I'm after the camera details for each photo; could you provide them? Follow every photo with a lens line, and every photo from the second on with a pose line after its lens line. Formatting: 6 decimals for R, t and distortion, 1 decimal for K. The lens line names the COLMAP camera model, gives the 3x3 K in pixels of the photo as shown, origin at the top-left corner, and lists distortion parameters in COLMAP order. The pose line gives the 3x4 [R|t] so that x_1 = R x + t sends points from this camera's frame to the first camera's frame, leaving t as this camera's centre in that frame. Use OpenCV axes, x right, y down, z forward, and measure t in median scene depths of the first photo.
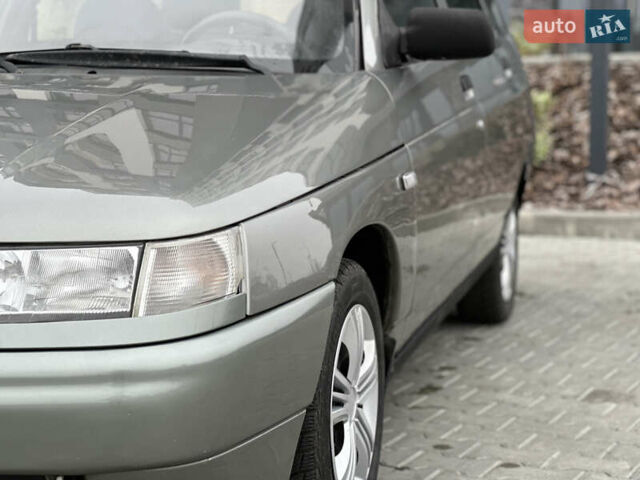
lens RADIAL K [[1435.5, 0, 320.0], [0, 1435.5, 240.0], [0, 0, 1]] dist [0.034806, 3.150198]
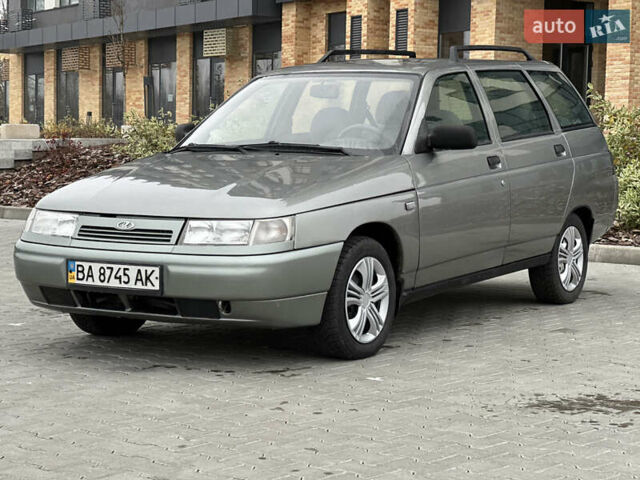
lens RADIAL K [[1435.5, 0, 320.0], [0, 1435.5, 240.0], [0, 0, 1]] dist [0.034806, 3.150198]
pose [[0.956822, 0.033817, -0.288701, 0.608873], [-0.045741, 0.998352, -0.034653, 0.100671], [0.287054, 0.046363, 0.956792, -1.219273]]
